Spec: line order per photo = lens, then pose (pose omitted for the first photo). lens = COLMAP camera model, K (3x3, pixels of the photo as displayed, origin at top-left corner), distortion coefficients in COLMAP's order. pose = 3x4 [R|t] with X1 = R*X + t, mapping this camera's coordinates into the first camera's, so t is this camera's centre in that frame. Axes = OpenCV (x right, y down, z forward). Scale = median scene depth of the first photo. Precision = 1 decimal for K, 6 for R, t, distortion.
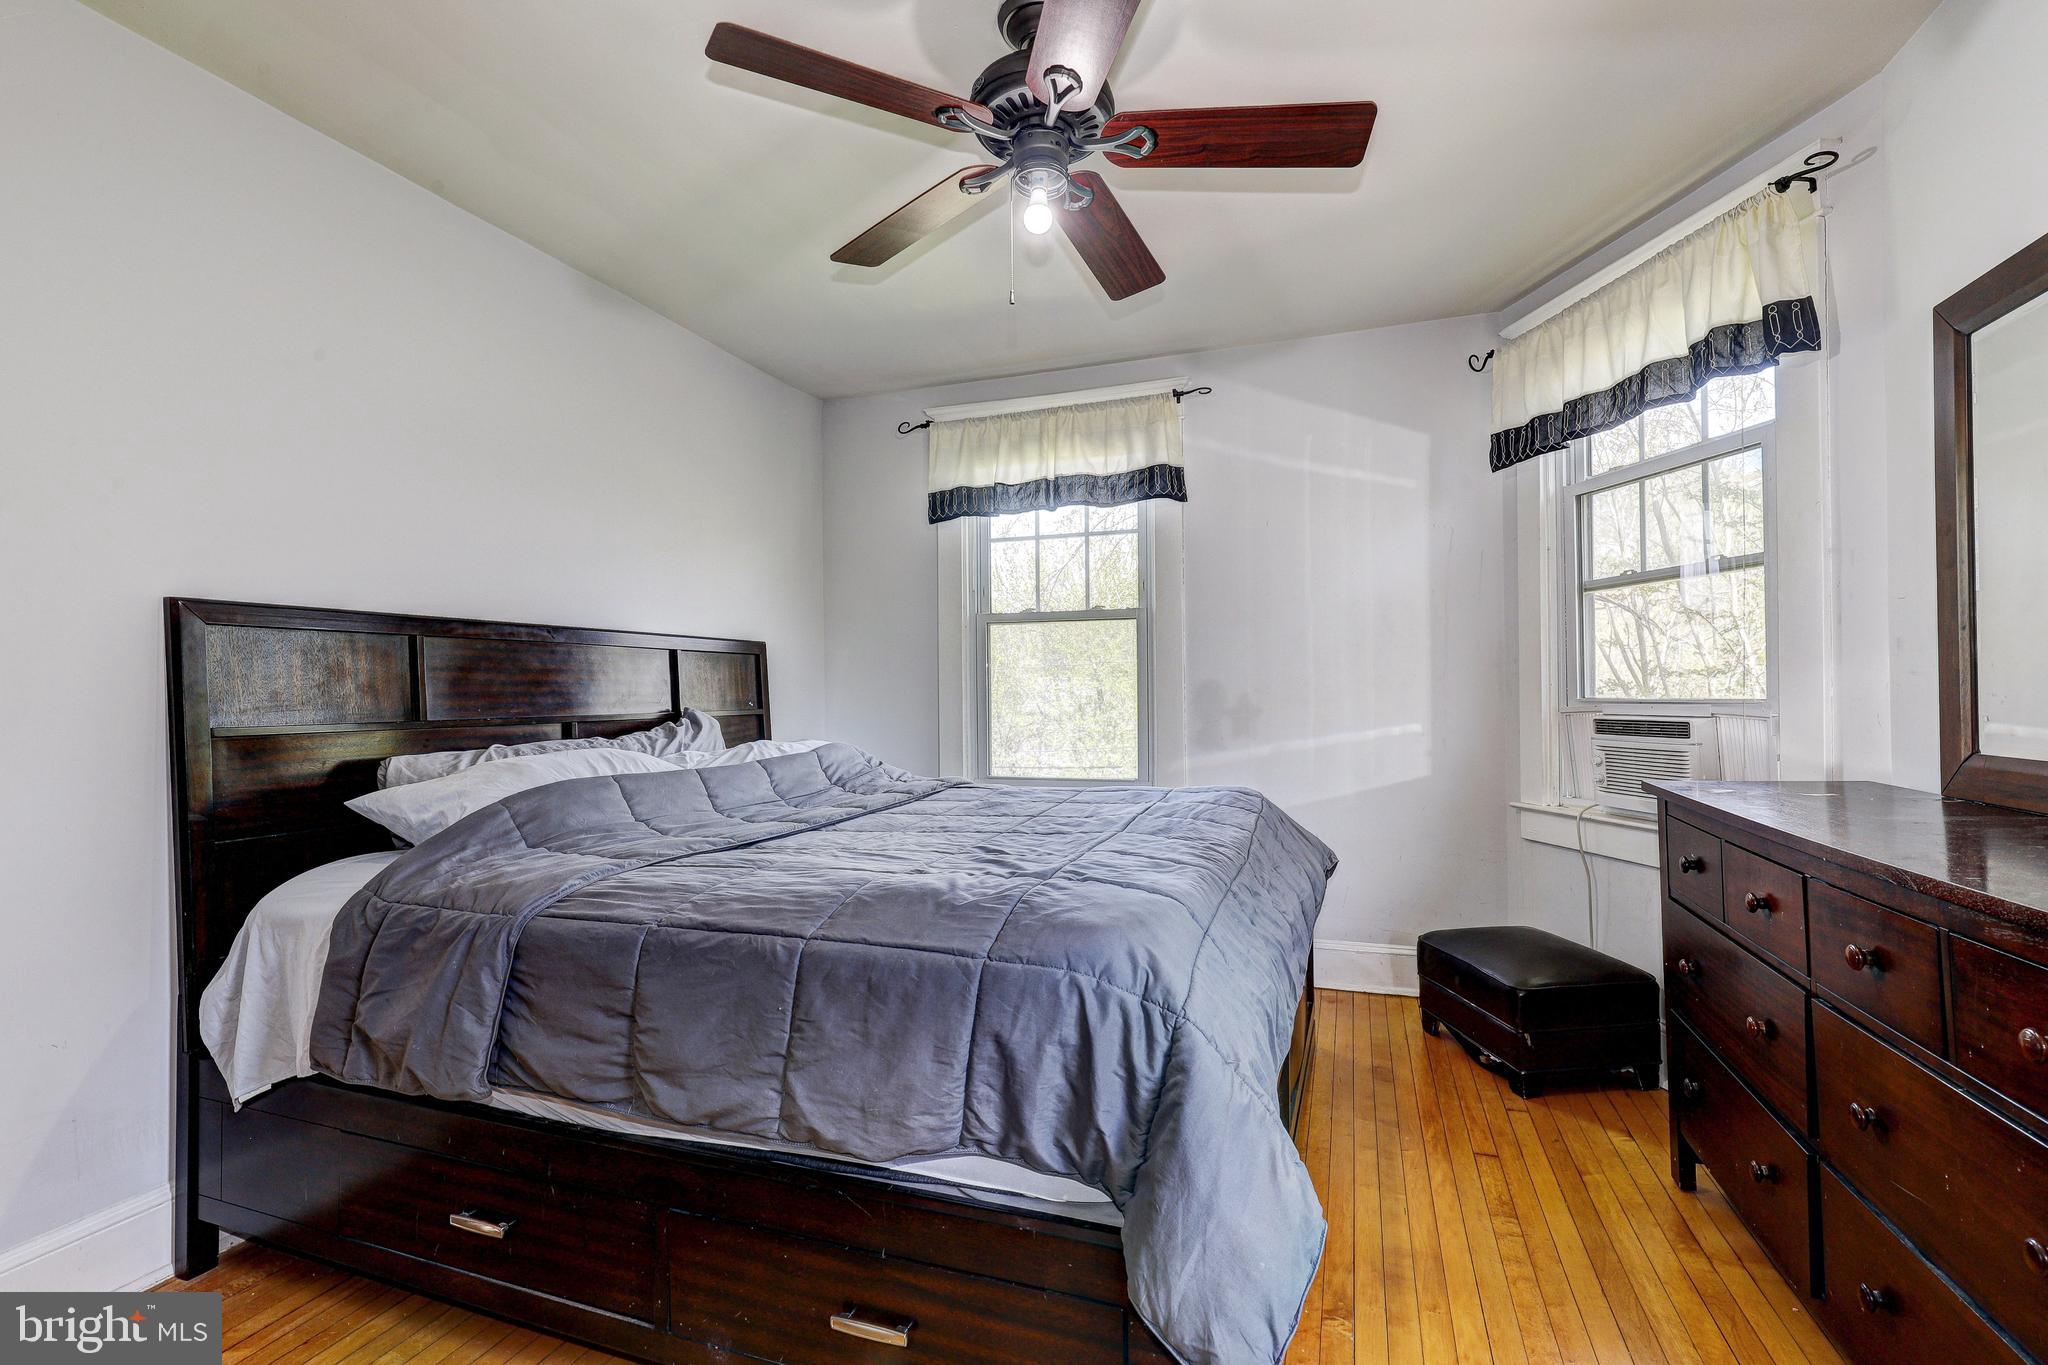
lens RADIAL K [[918.0, 0, 1058.0], [0, 918.0, 695.2], [0, 0, 1]] dist [0.000695, 0.000192]
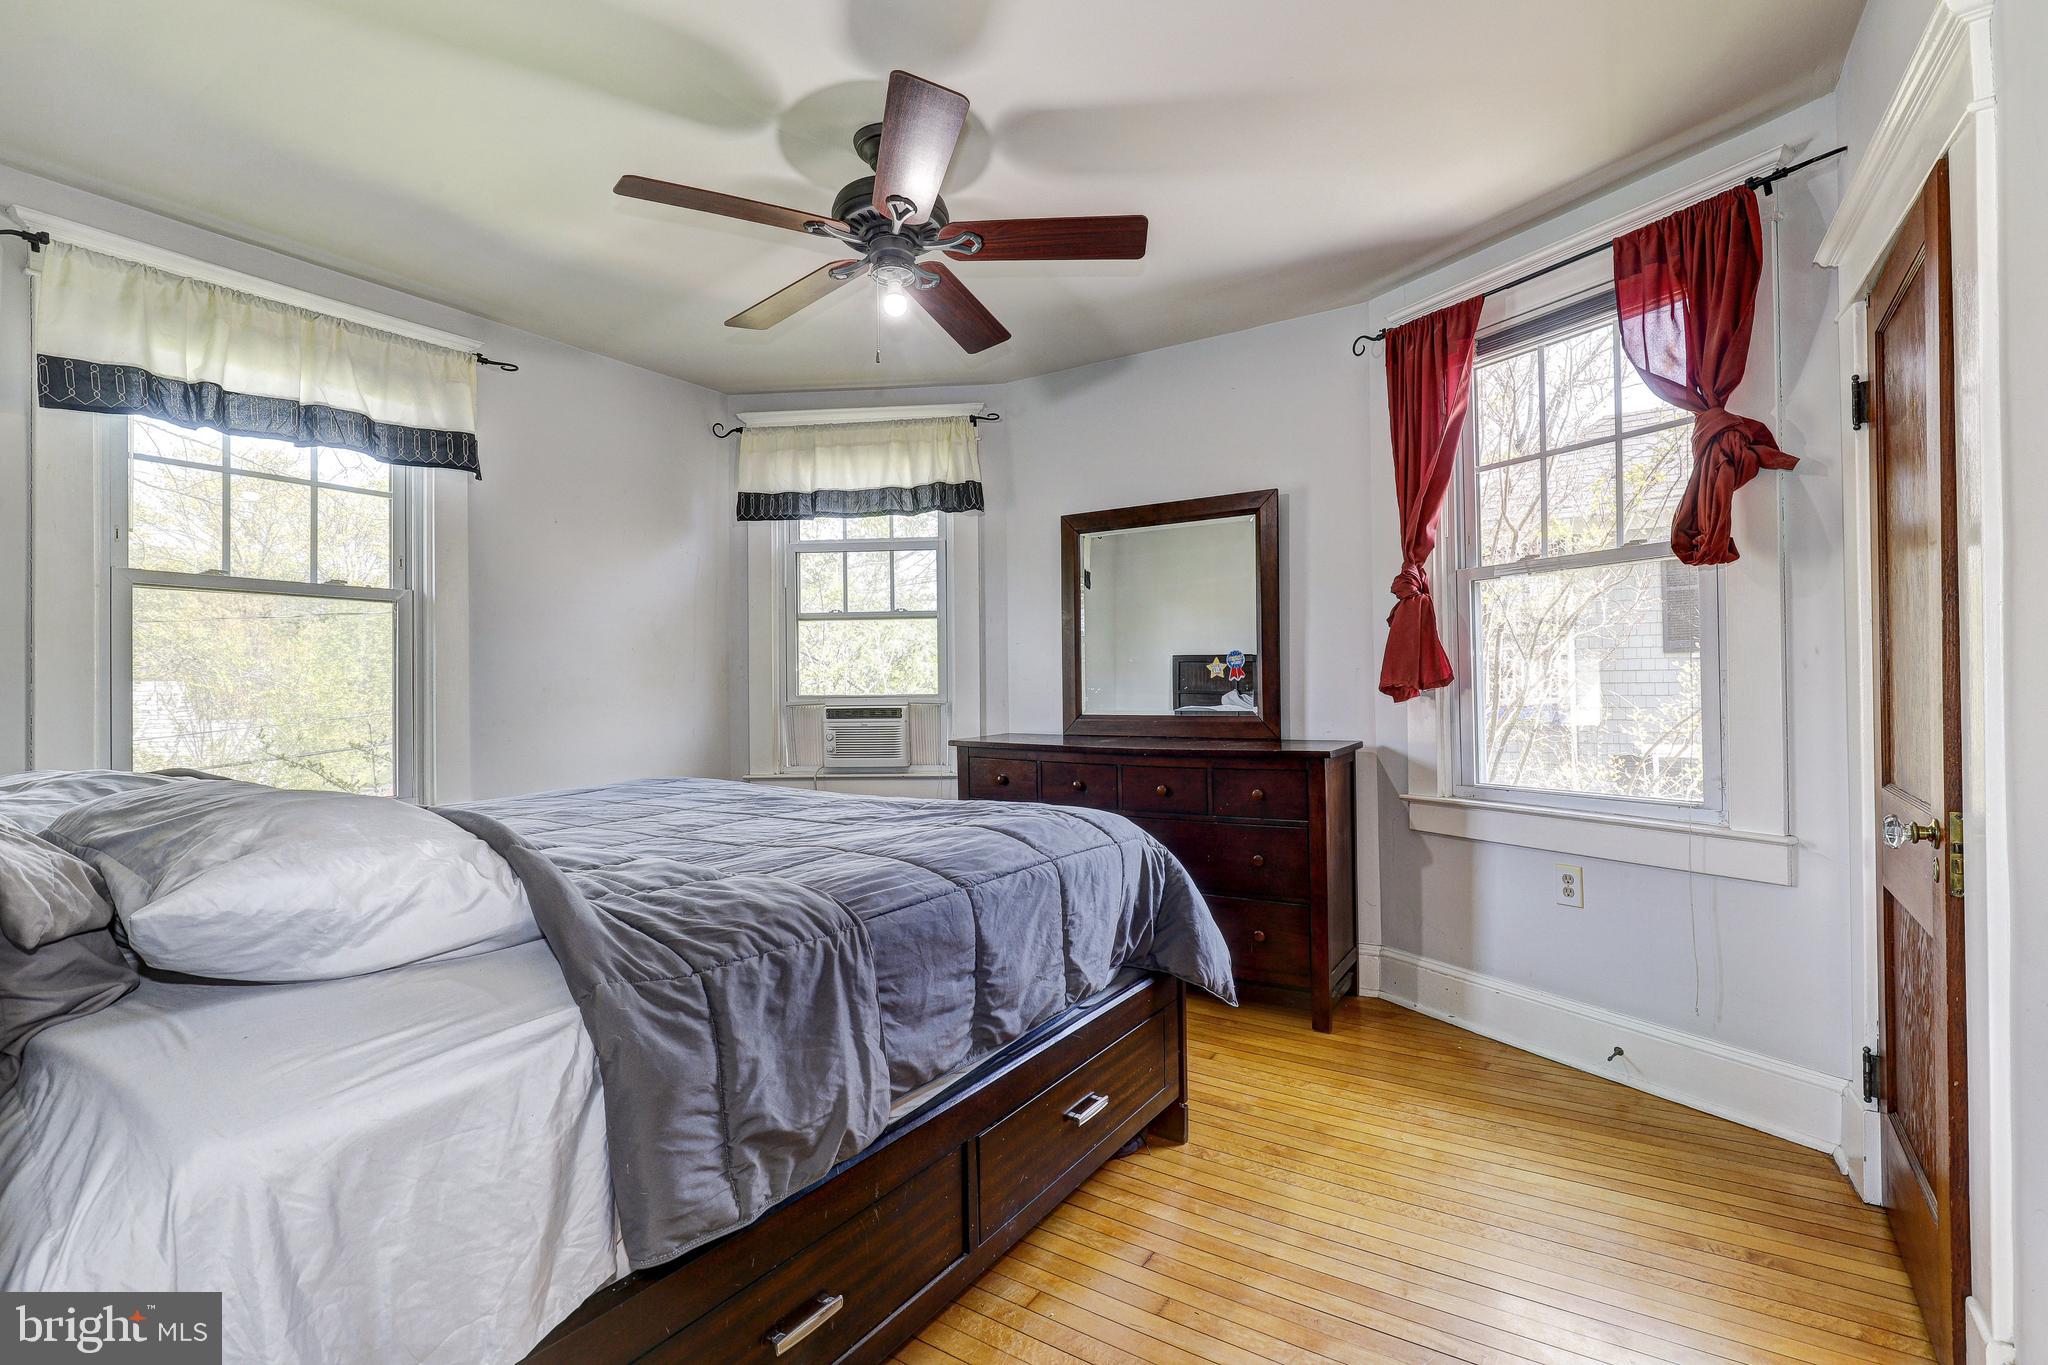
lens RADIAL K [[918.0, 0, 1031.2], [0, 918.0, 685.1], [0, 0, 1]] dist [0.000695, 0.000192]
pose [[0.243673, 0.010069, 0.969805, -0.609417], [0.009907, 0.999868, -0.012870, 0.007677], [-0.969807, 0.012744, 0.243541, 0.263570]]
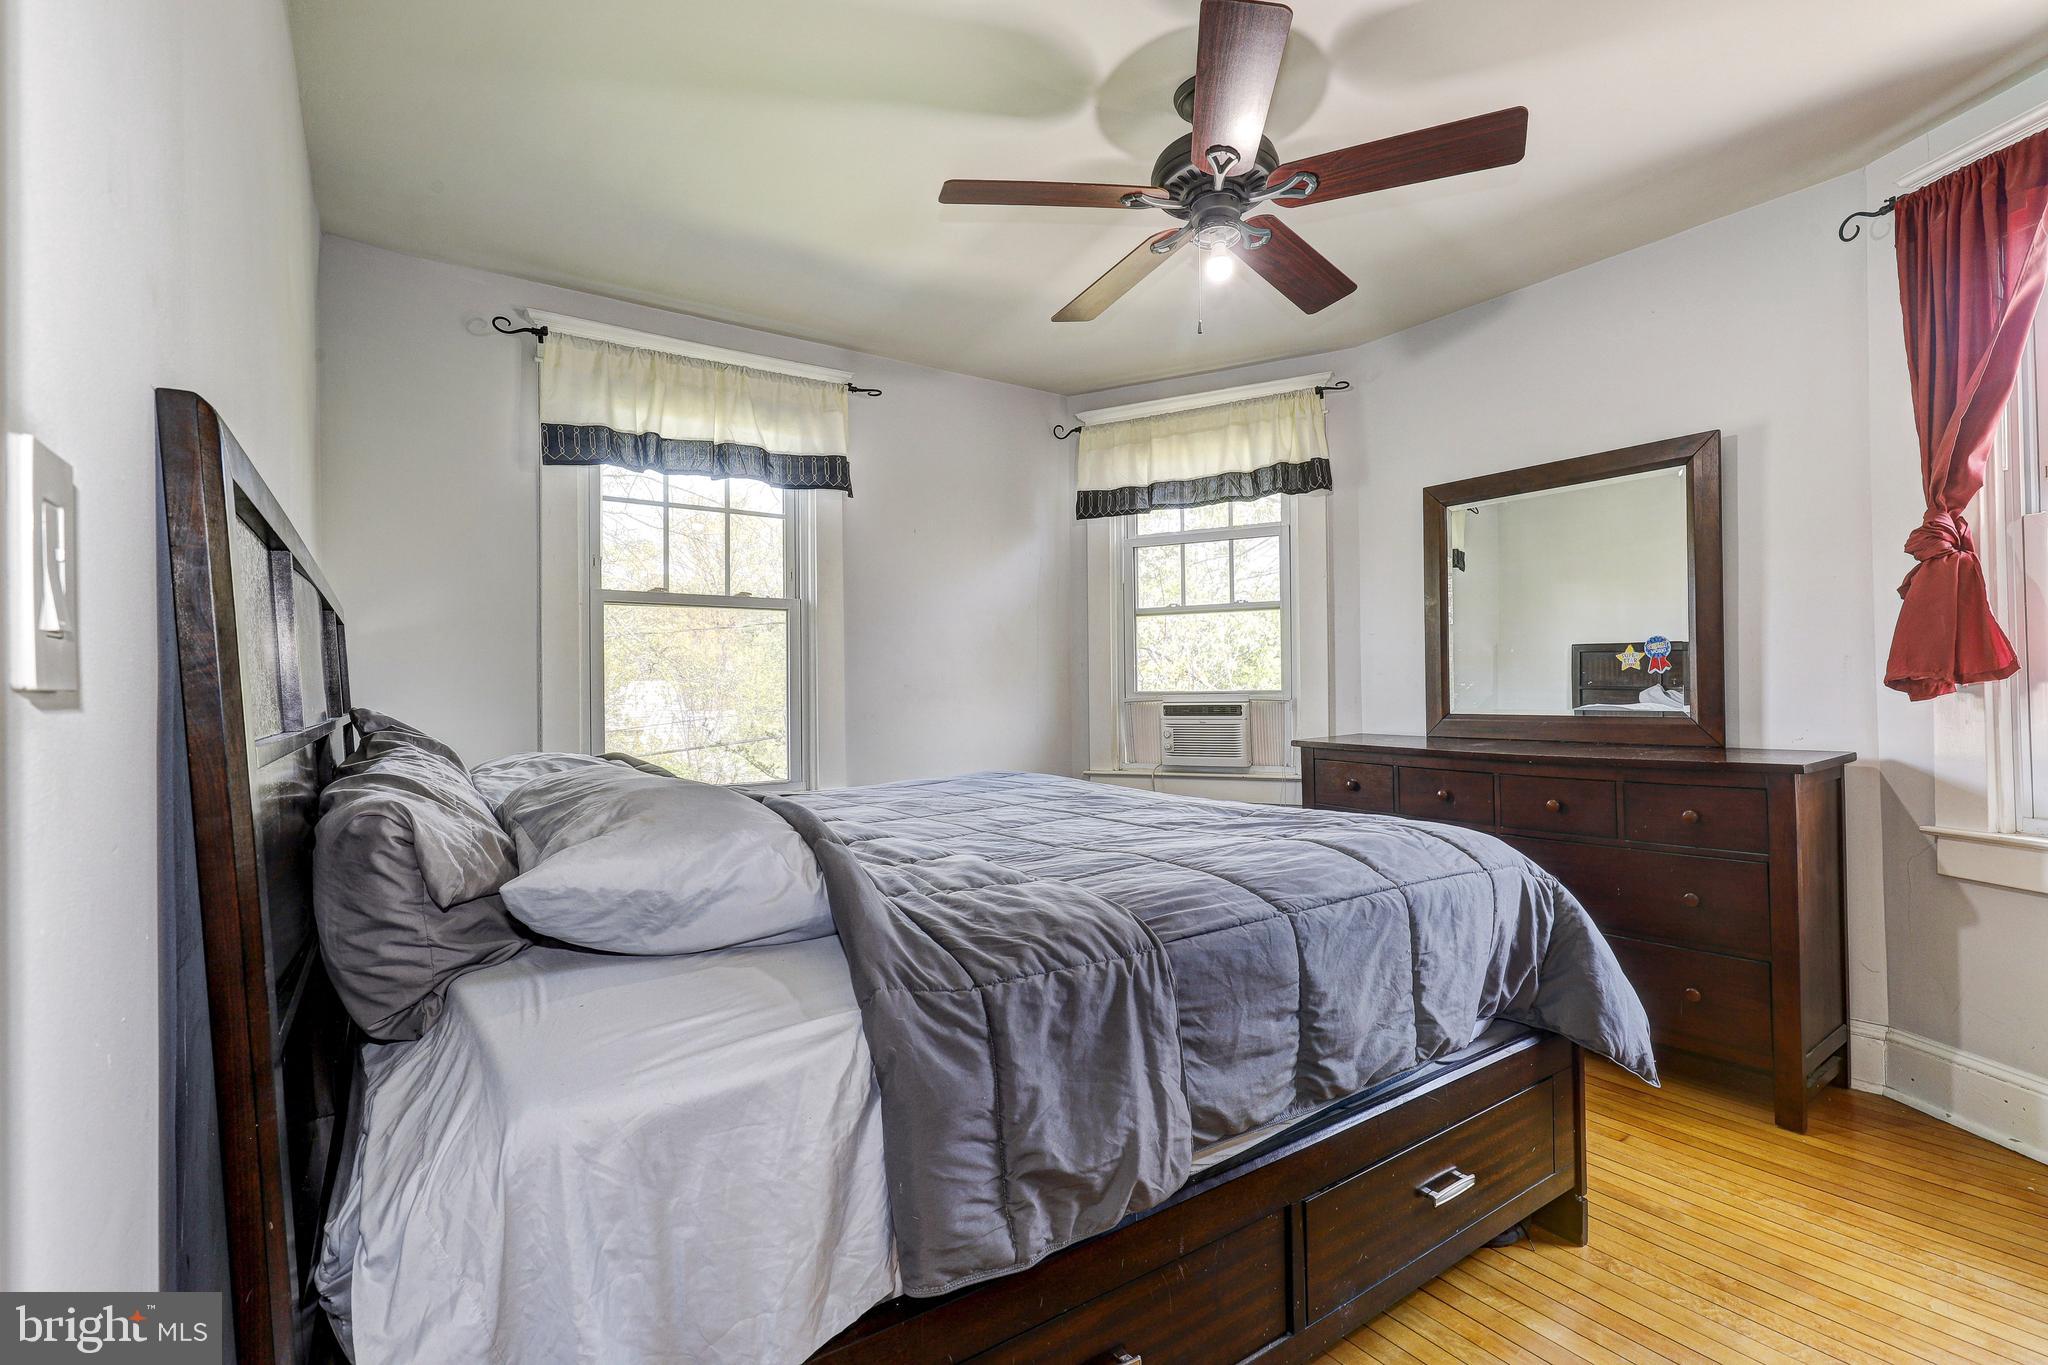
lens RADIAL K [[918.0, 0, 1034.2], [0, 918.0, 685.0], [0, 0, 1]] dist [0.000695, 0.000192]
pose [[0.585316, 0.004844, 0.810791, -0.560998], [0.008855, 0.999884, -0.012367, 0.007477], [-0.810757, 0.014418, 0.585205, 0.262875]]
